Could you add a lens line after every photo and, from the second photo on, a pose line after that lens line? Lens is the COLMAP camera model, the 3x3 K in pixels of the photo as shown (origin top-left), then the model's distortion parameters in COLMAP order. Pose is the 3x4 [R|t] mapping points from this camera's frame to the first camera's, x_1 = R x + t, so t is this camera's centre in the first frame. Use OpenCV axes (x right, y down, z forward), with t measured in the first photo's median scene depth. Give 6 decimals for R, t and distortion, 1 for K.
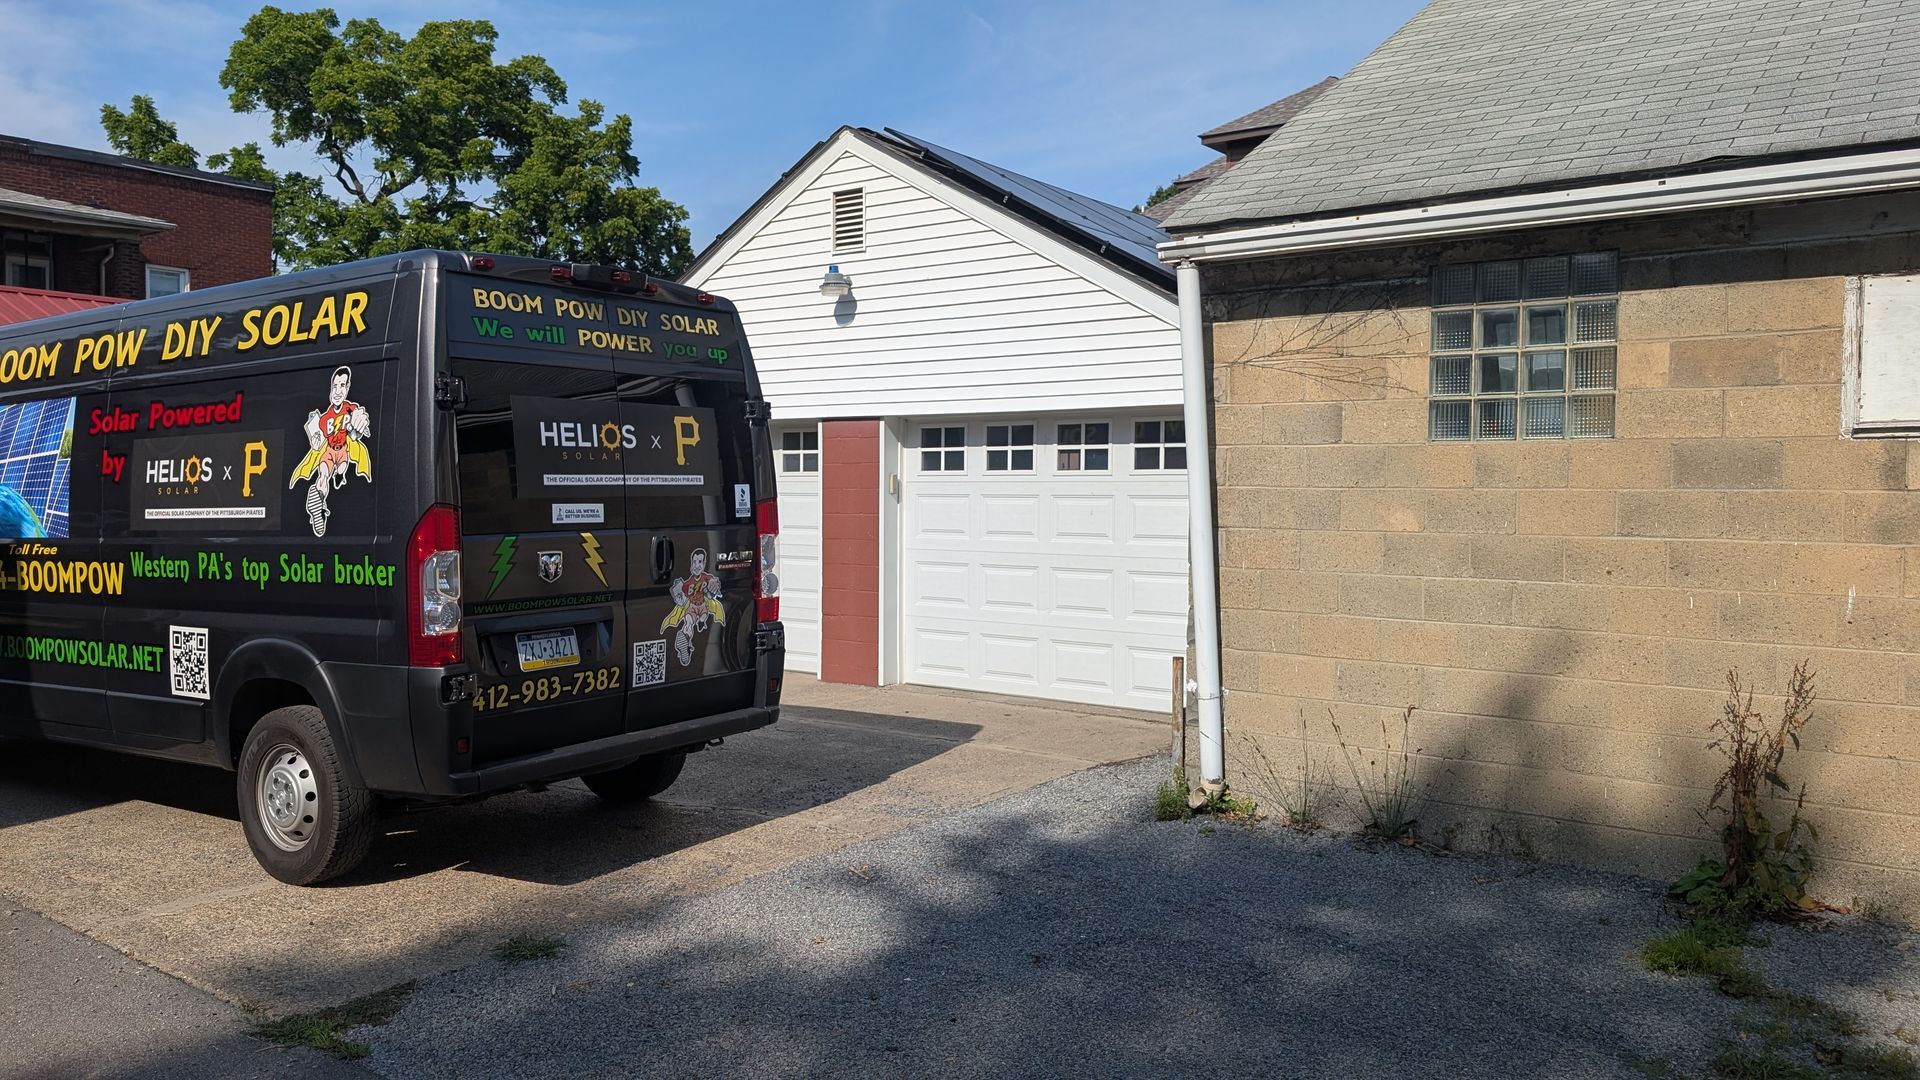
lens RADIAL K [[1431.2, 0, 971.4], [0, 1431.2, 543.8], [0, 0, 1]] dist [0.052391, -0.063018]
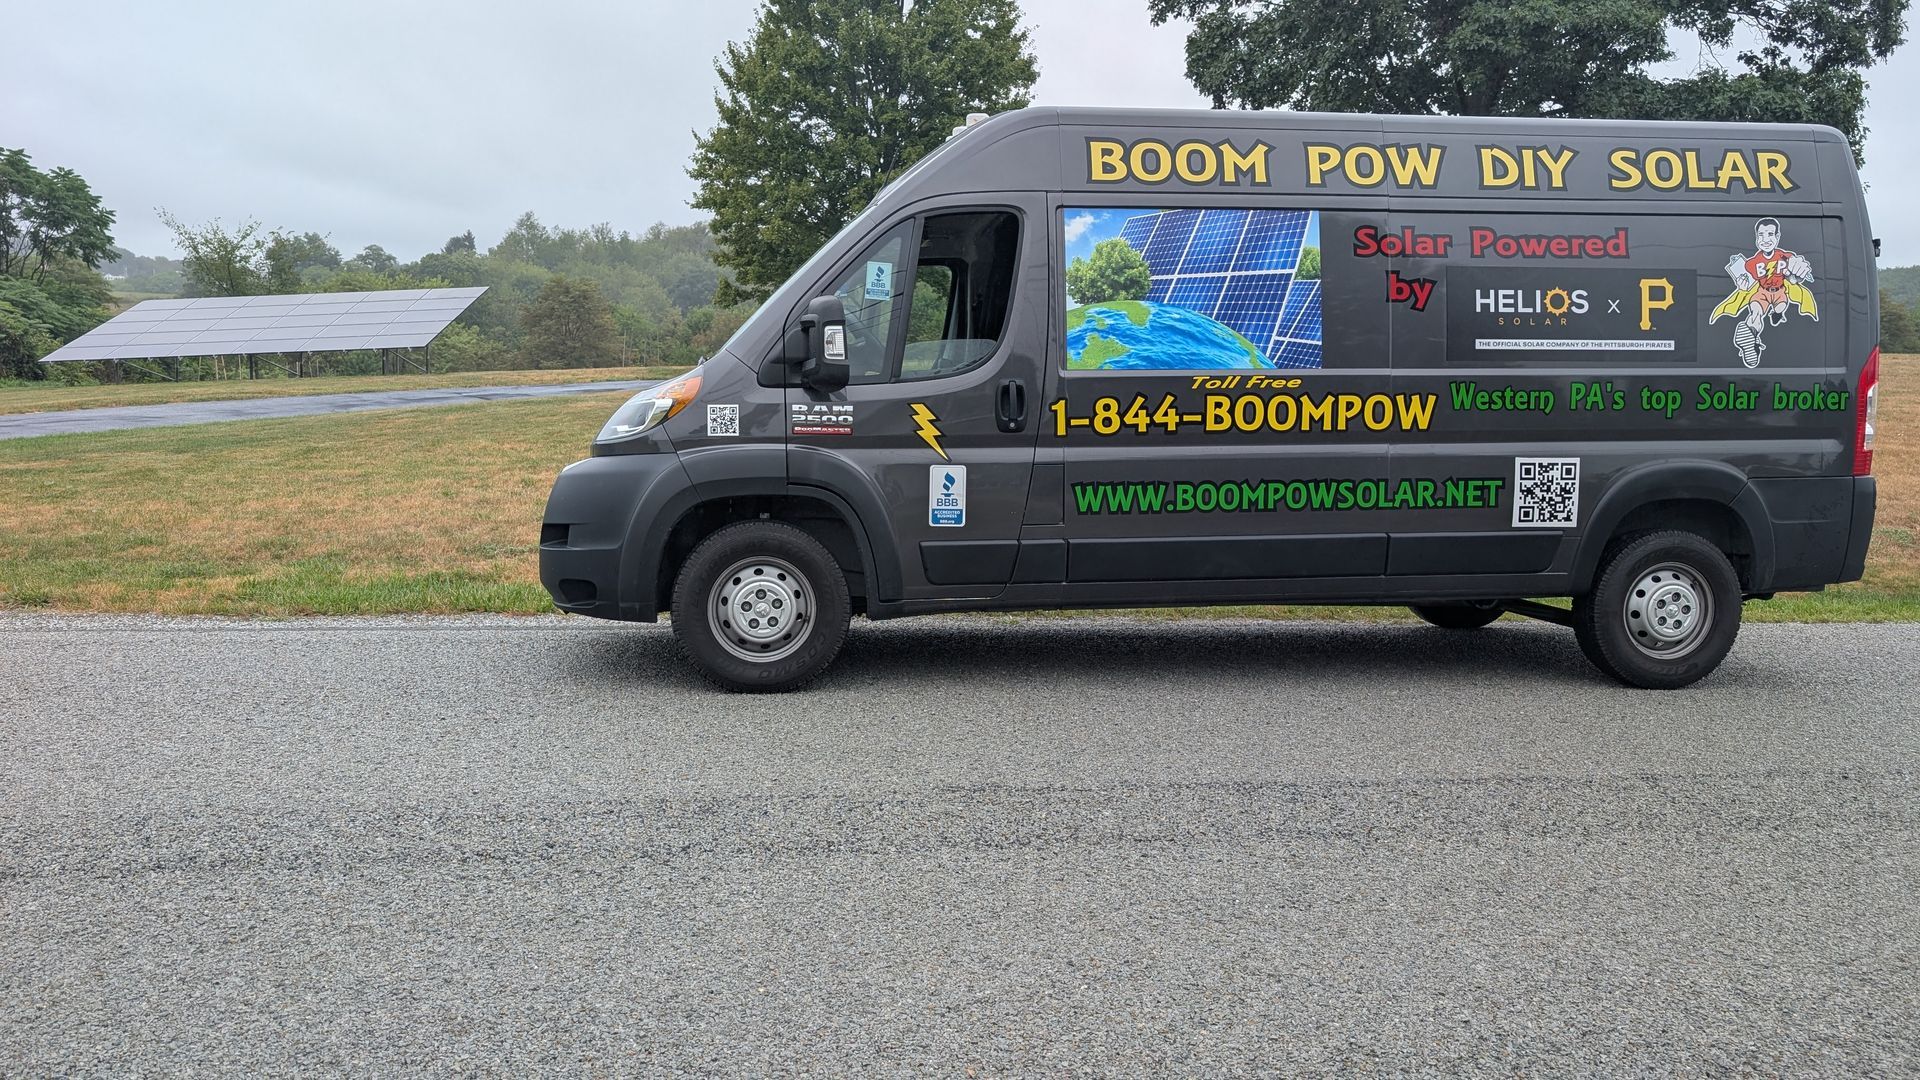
lens RADIAL K [[1235.0, 0, 972.7], [0, 1235.0, 544.9], [0, 0, 1]] dist [0.020626, -0.010652]
pose [[0.757008, -0.042491, 0.652023, -1.442922], [0.011204, 0.998581, 0.052068, 0.070129], [-0.653310, -0.032111, 0.756410, 0.616168]]
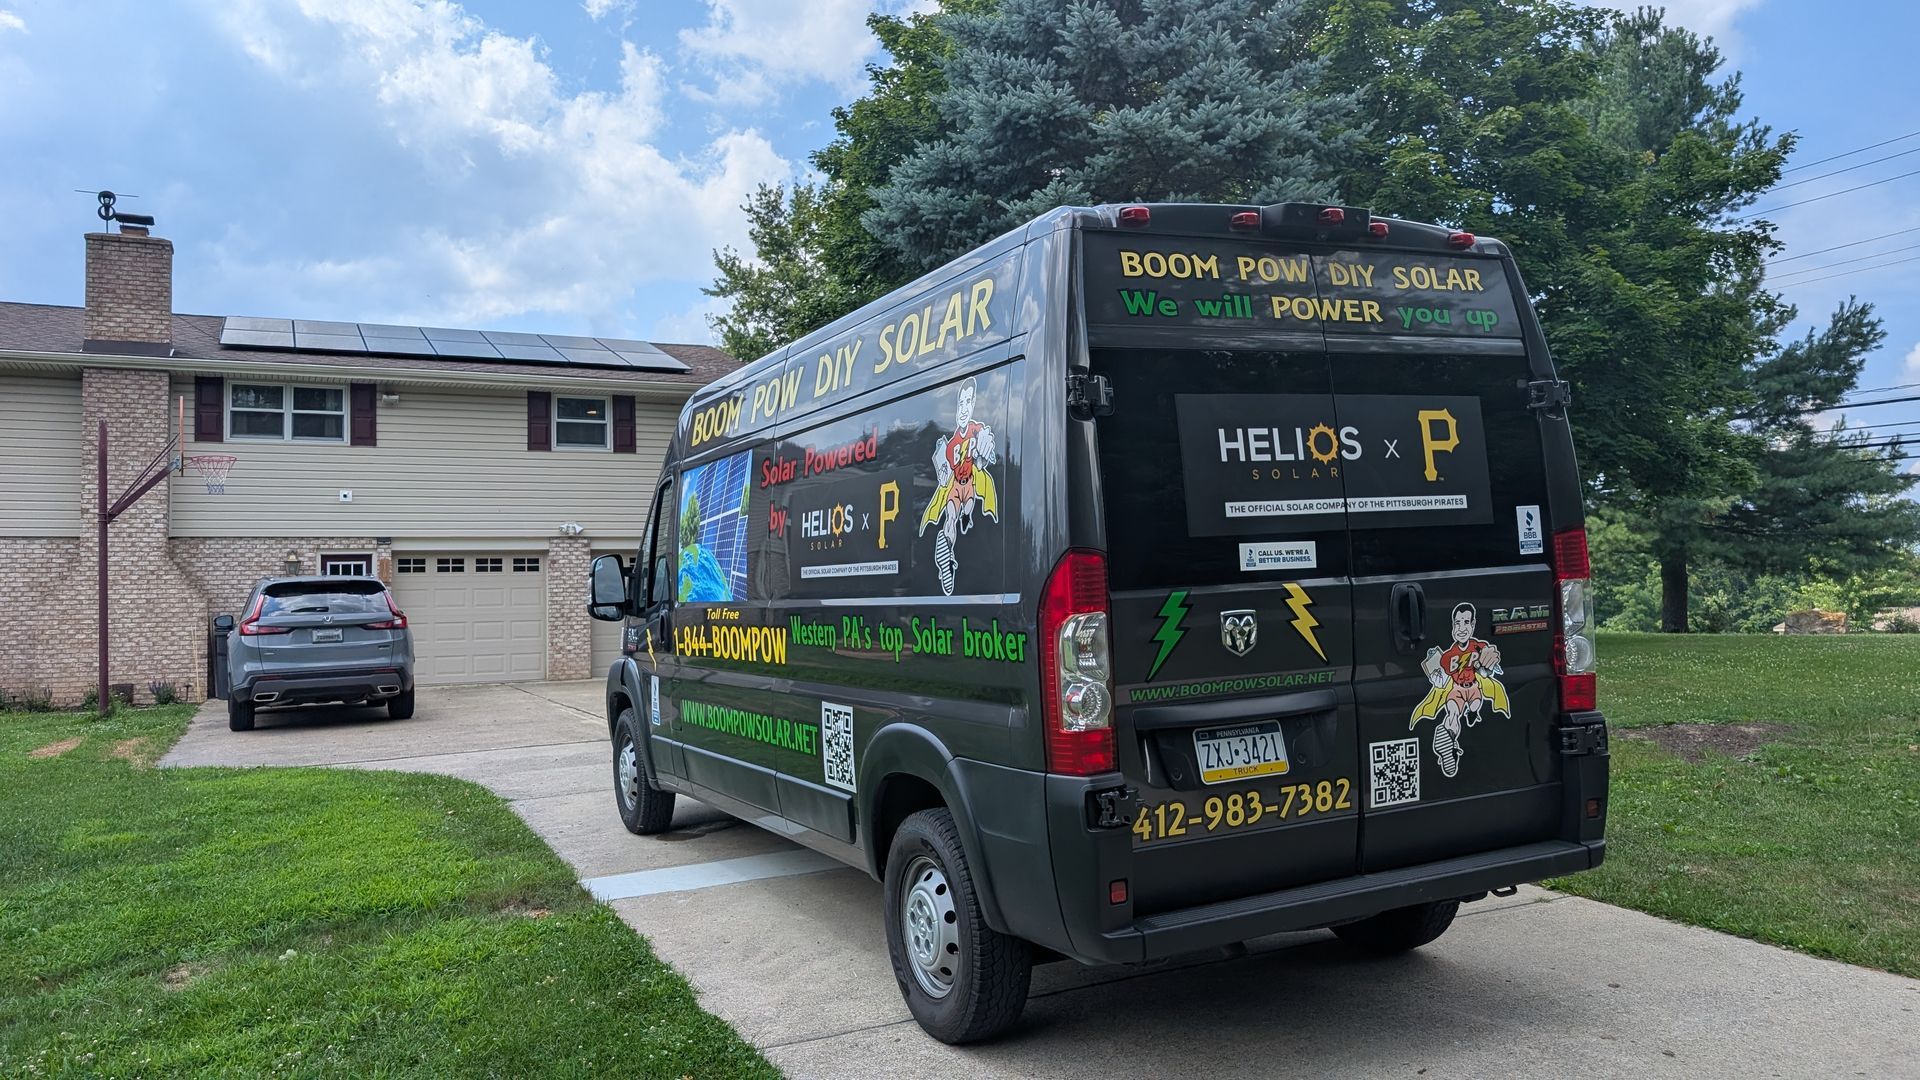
lens RADIAL K [[1431.2, 0, 899.8], [0, 1431.2, 516.9], [0, 0, 1]] dist [0.052391, -0.063018]
pose [[0.842832, -0.047233, -0.536100, -0.052961], [0.018879, 0.998123, -0.058259, -0.002868], [0.537846, 0.038981, 0.842141, 0.309854]]
